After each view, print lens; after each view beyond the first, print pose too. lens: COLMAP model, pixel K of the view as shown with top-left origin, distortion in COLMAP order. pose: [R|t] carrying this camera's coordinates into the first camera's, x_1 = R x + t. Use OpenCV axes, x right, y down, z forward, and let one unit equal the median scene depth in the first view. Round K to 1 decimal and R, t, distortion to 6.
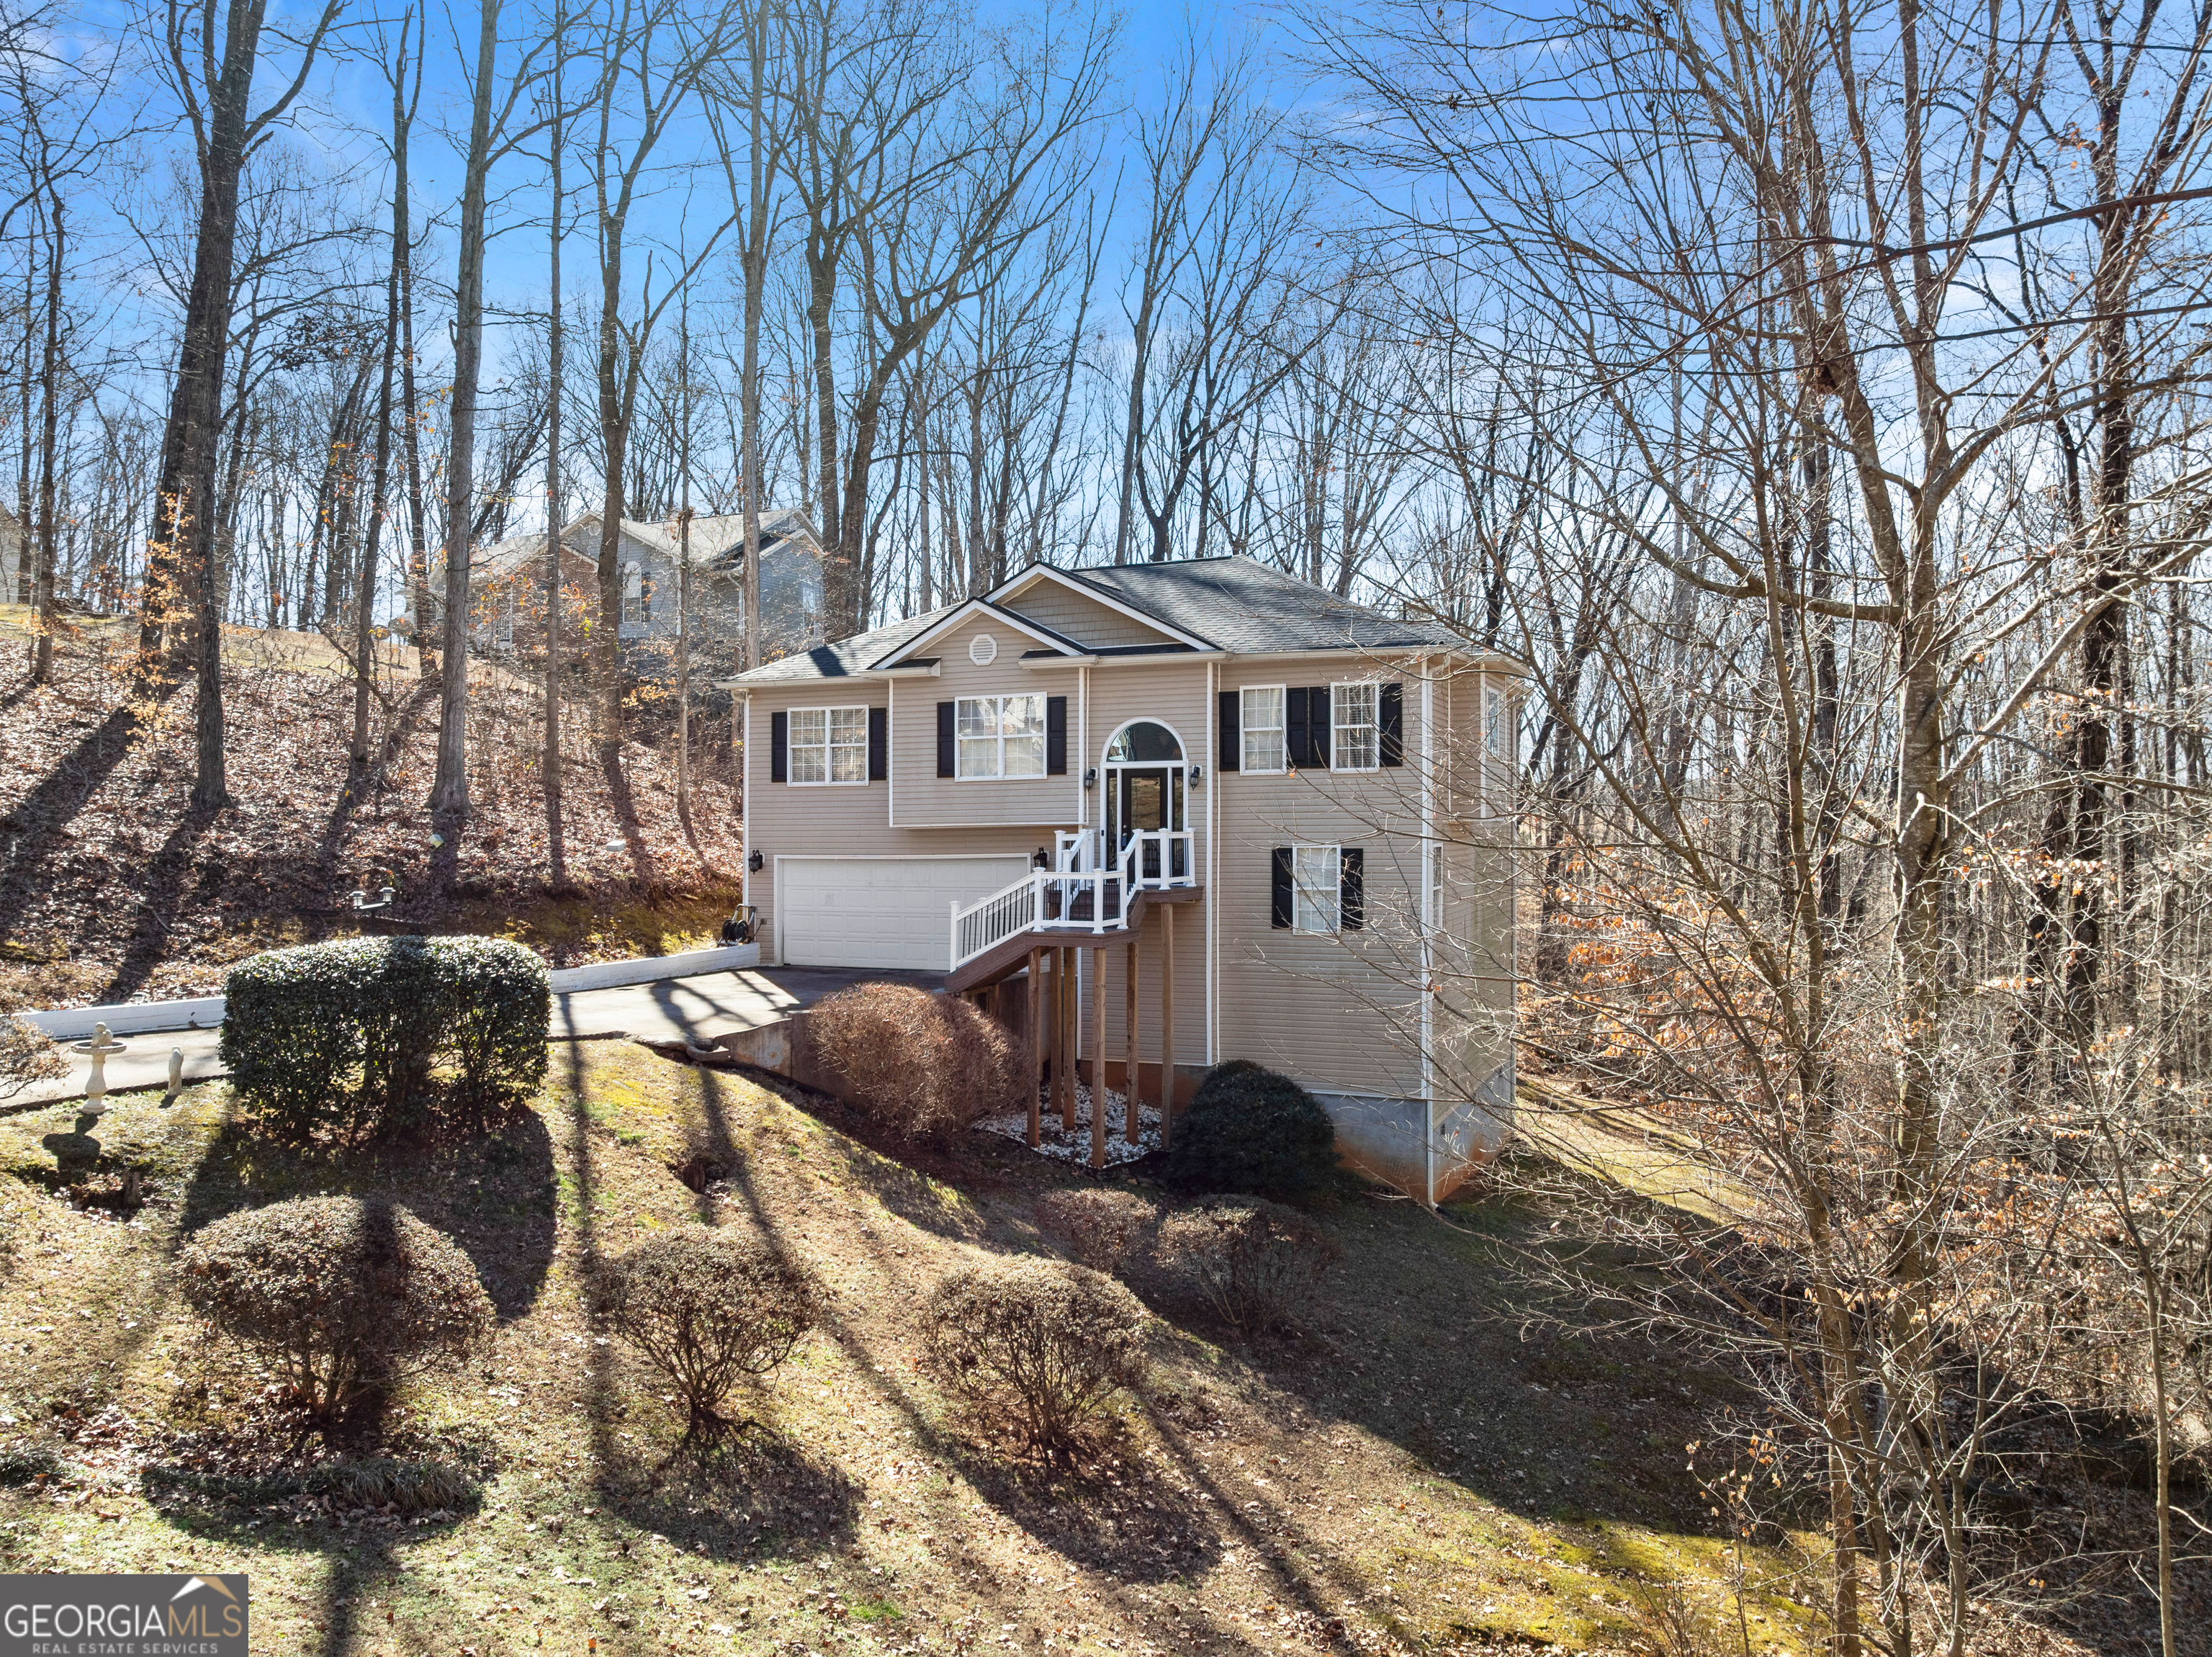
lens RADIAL K [[1568.4, 0, 1152.8], [0, 1568.4, 730.4], [0, 0, 1]] dist [0.002949, 0.000114]
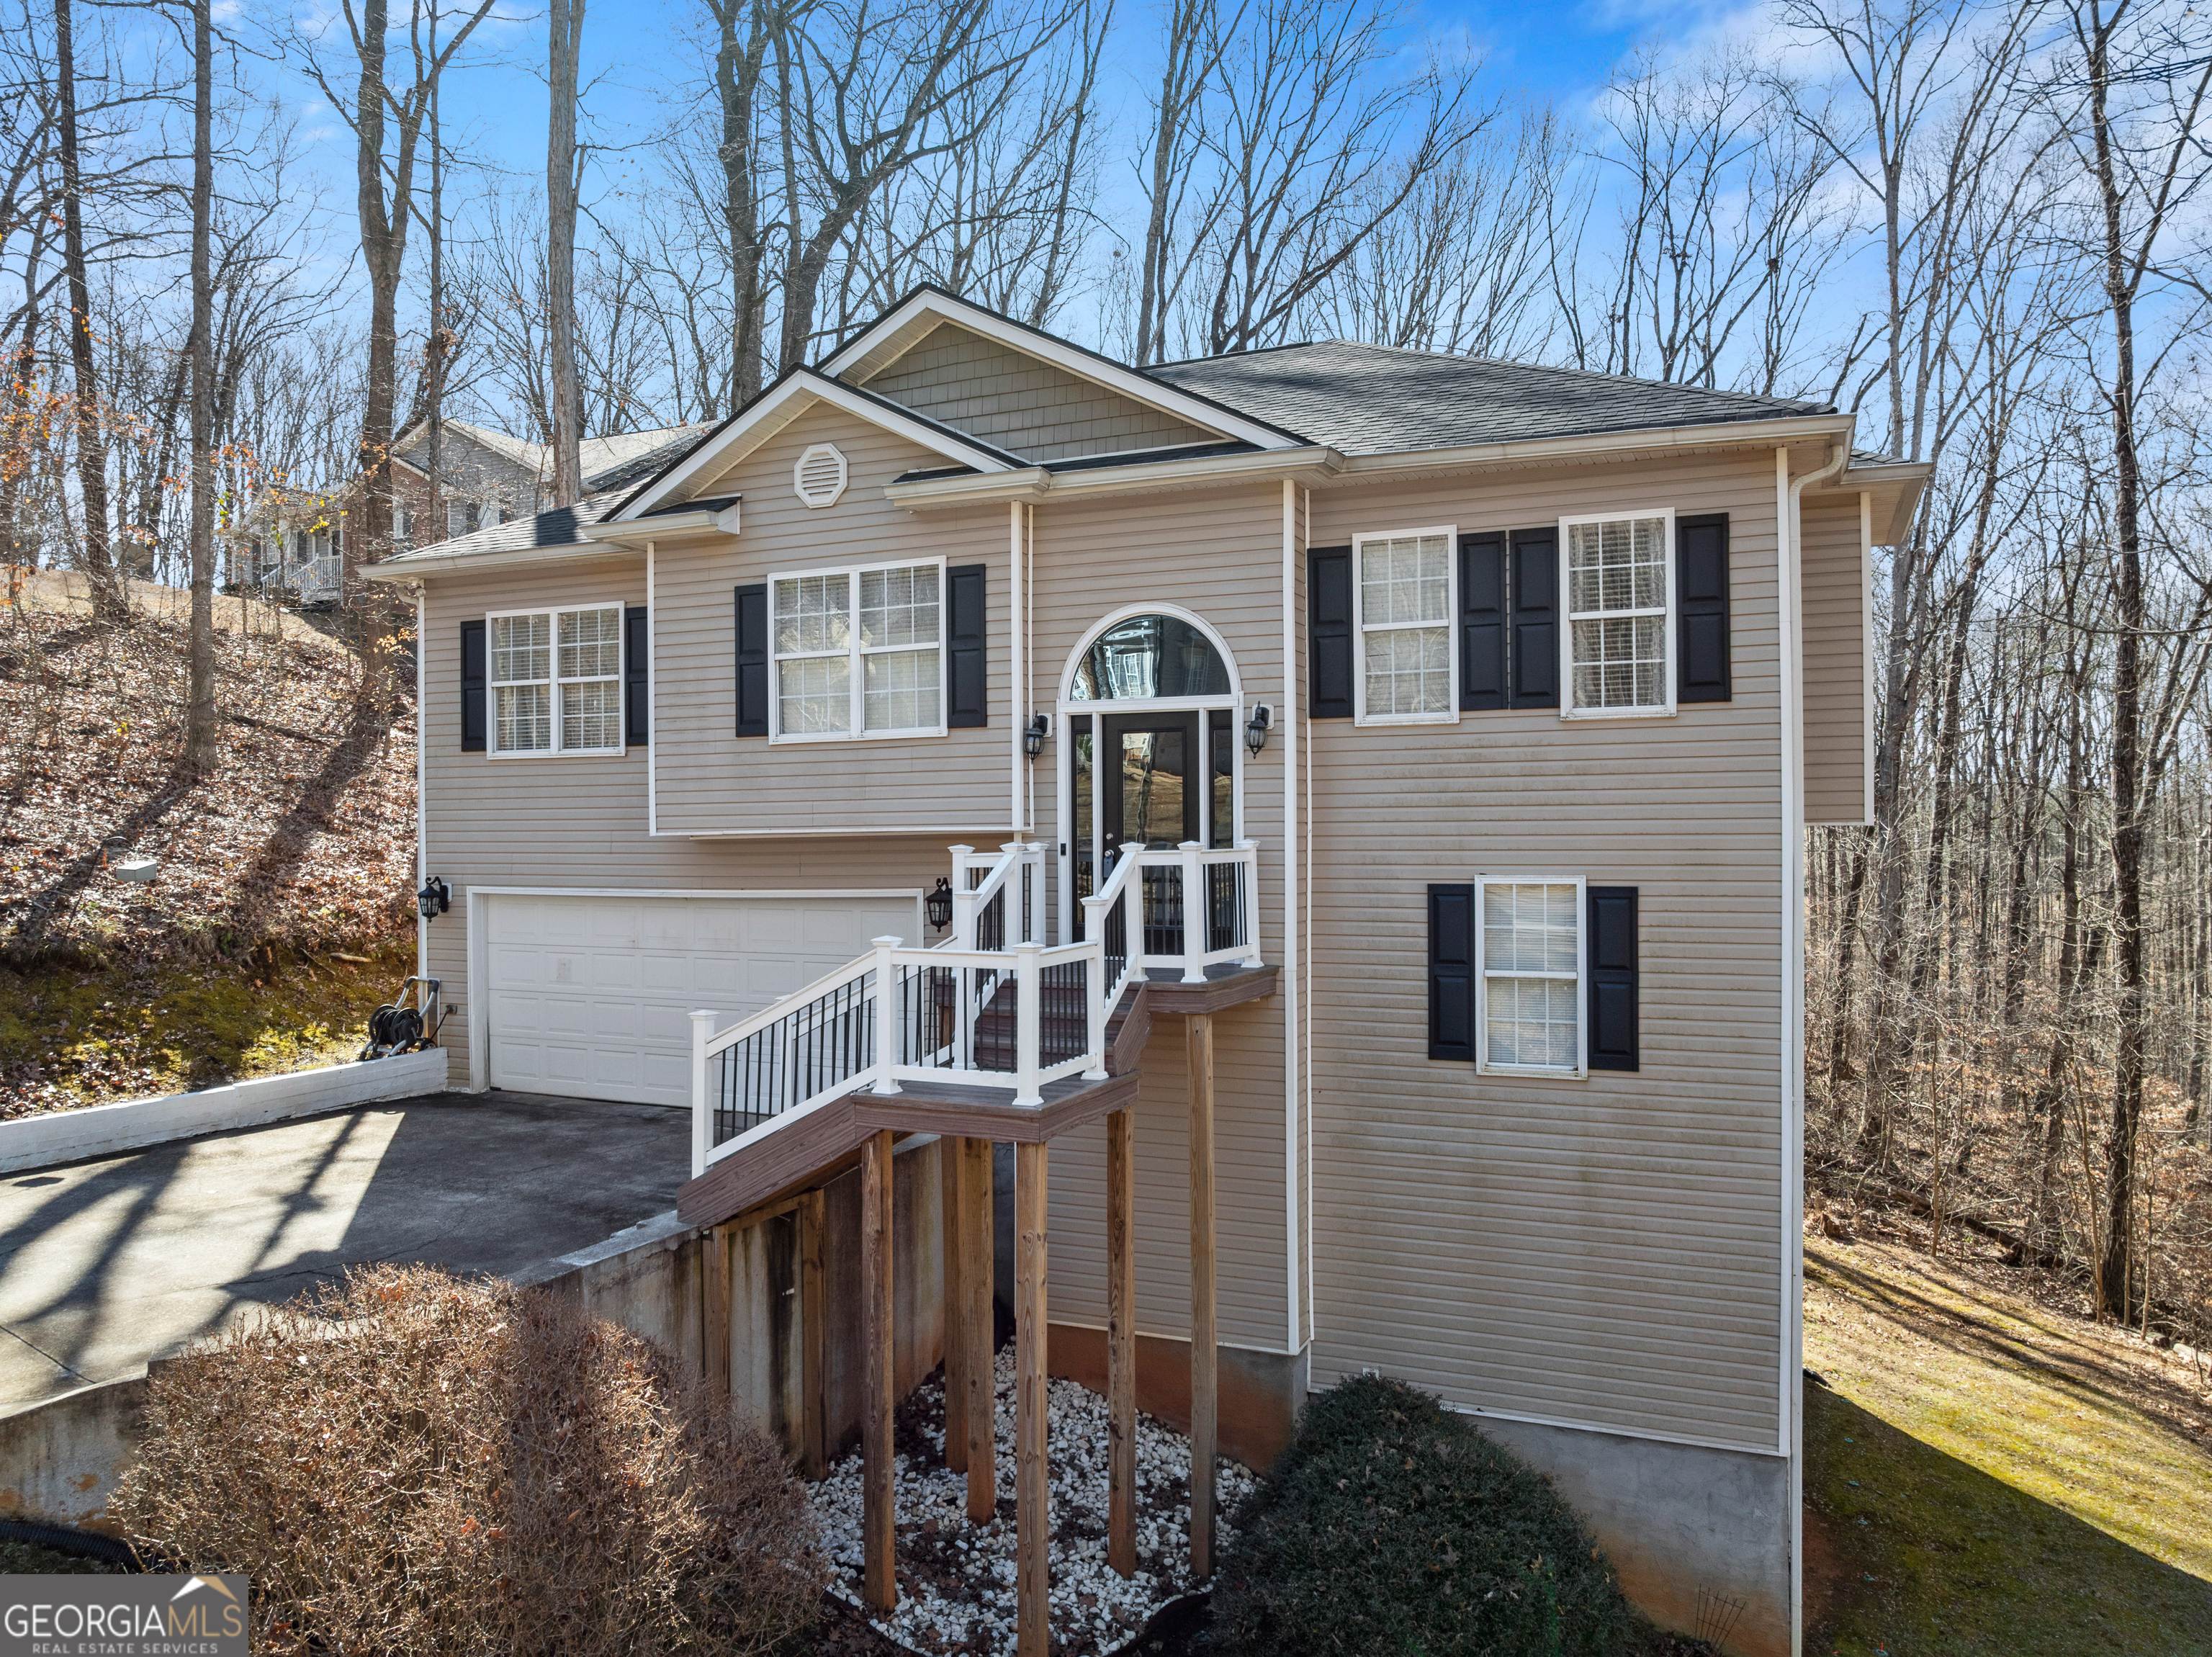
lens RADIAL K [[1548.6, 0, 1140.4], [0, 1548.6, 813.5], [0, 0, 1]] dist [-0.028312, -0.000291]
pose [[0.999664, 0.000733, -0.025893, 0.003835], [0.000590, 0.998696, 0.051045, 0.030793], [0.025896, -0.051043, 0.998361, 0.537164]]
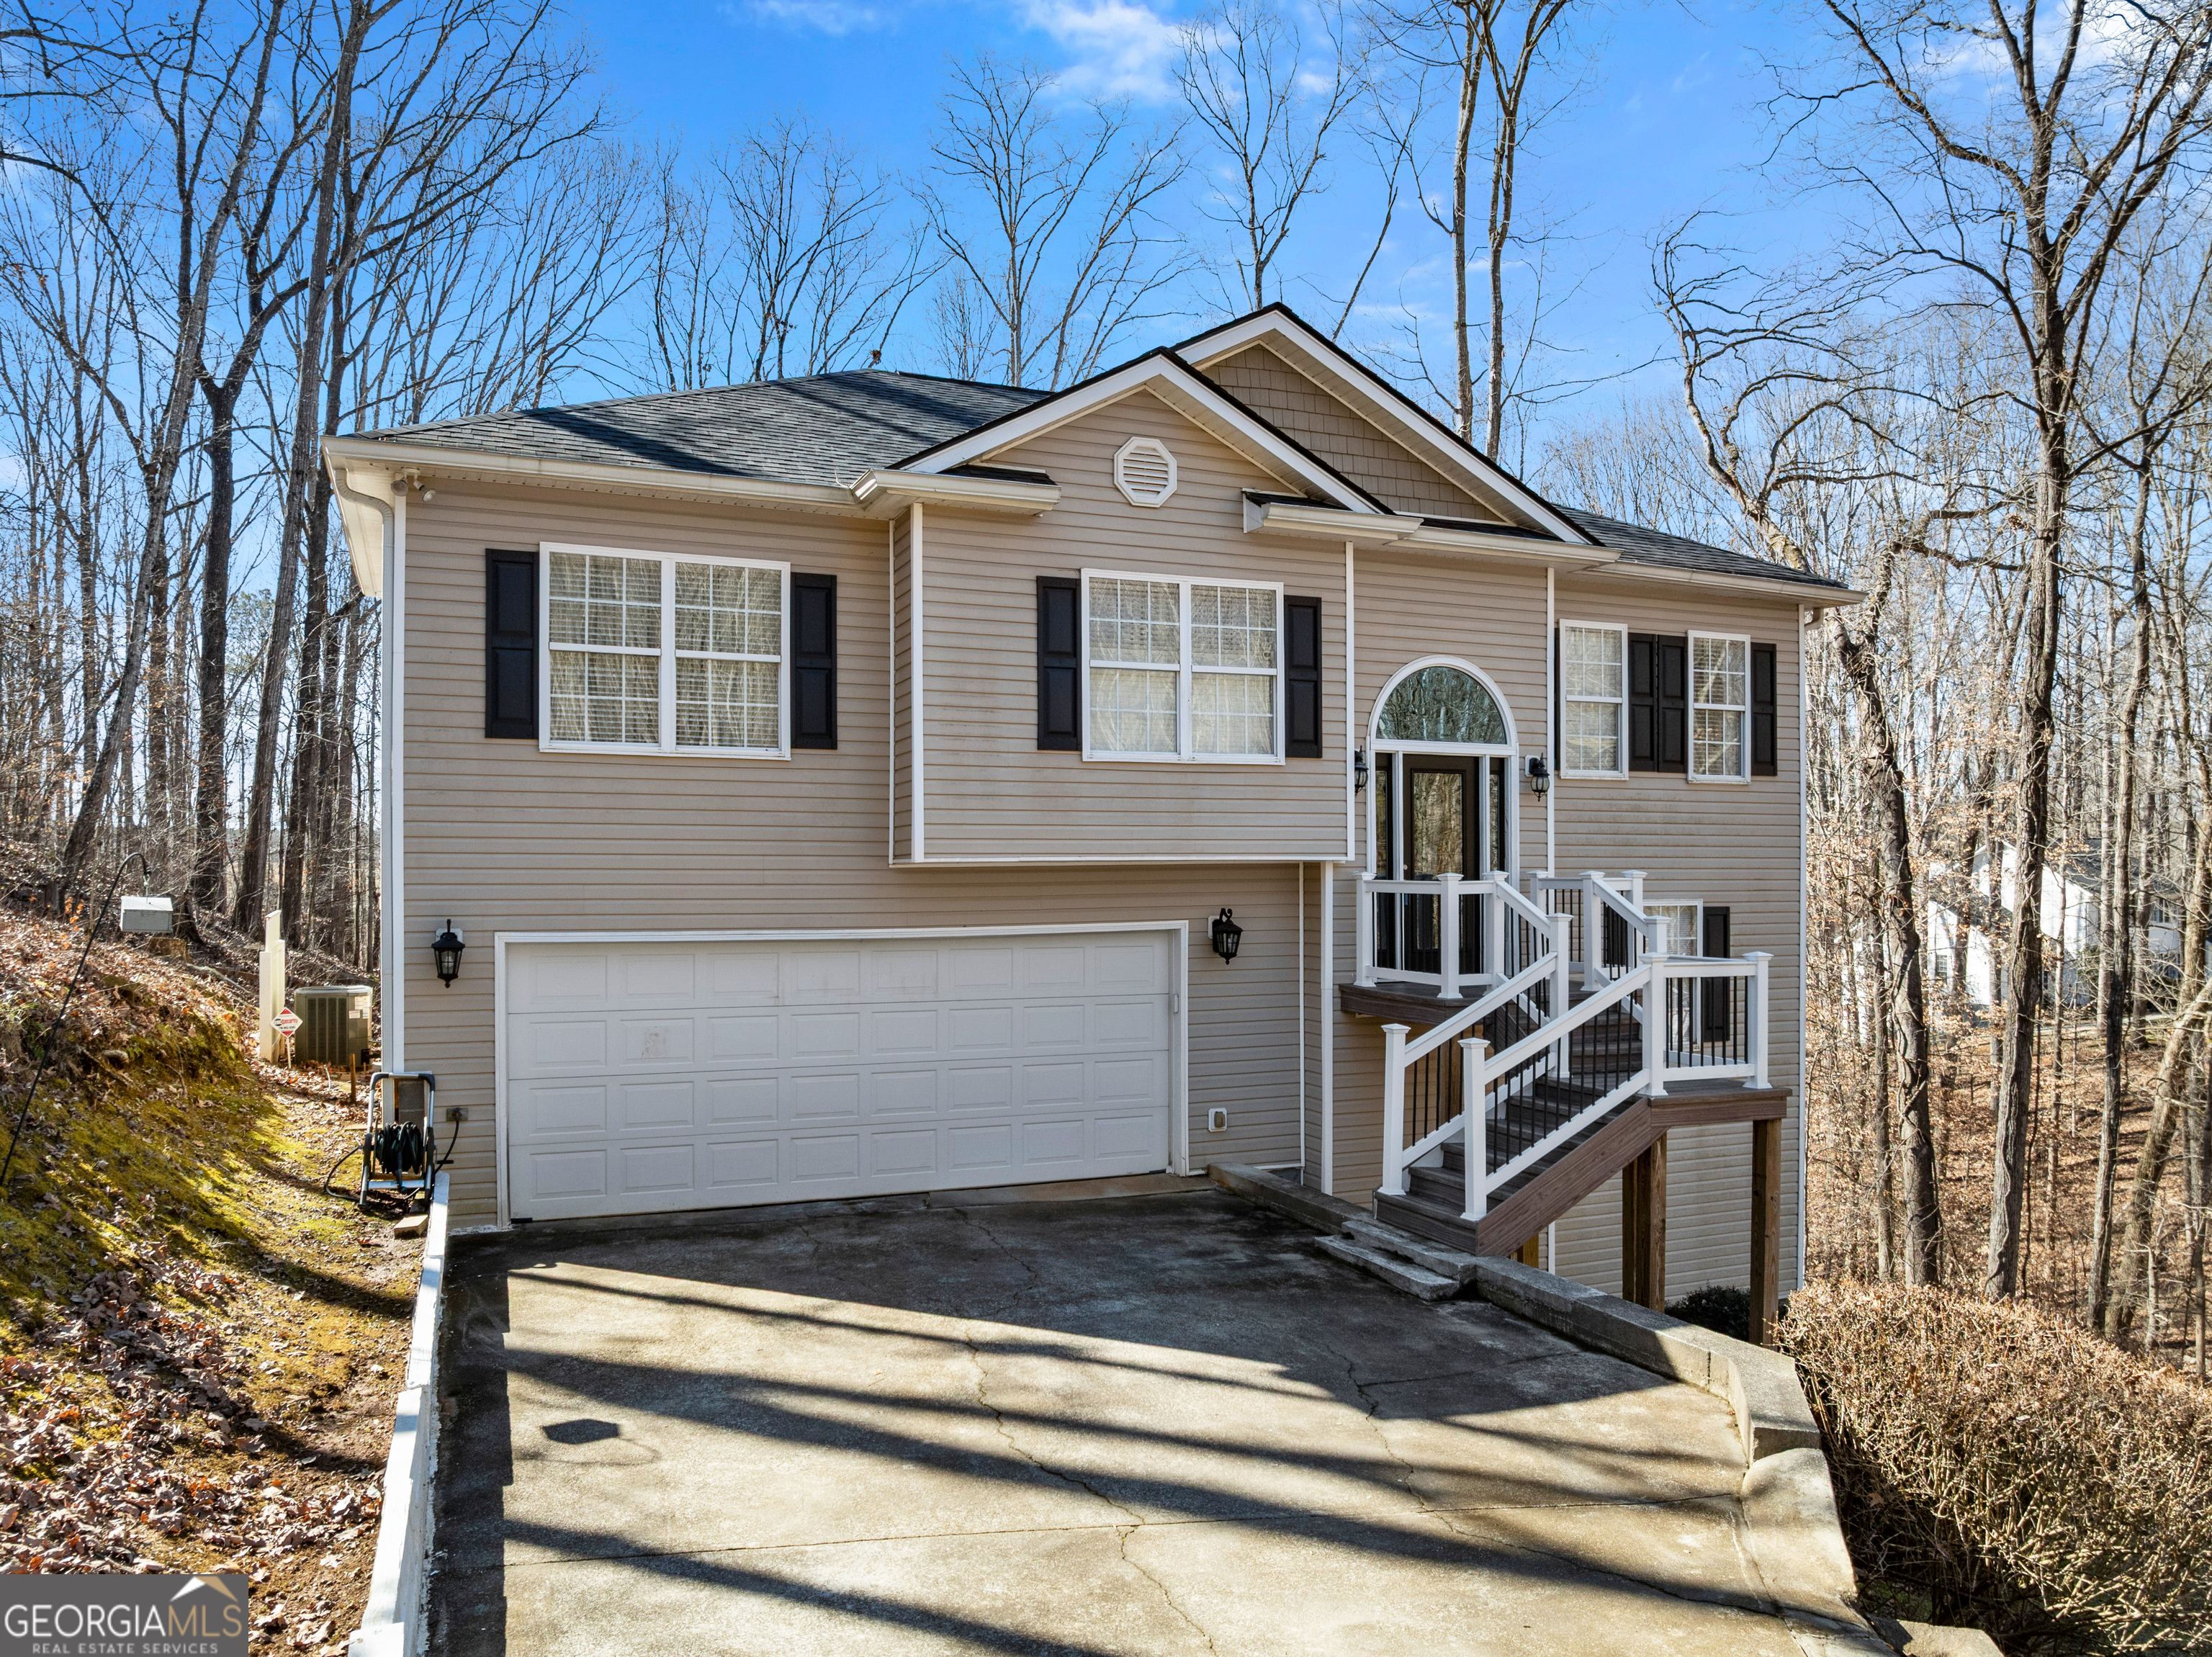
lens RADIAL K [[1559.9, 0, 1126.2], [0, 1559.9, 862.7], [0, 0, 1]] dist [-0.031333, -0.000371]
pose [[0.702061, 0.012796, 0.712002, -0.447148], [-0.049242, 0.998318, 0.030613, 0.049199], [-0.710412, -0.056553, 0.701510, 0.712953]]
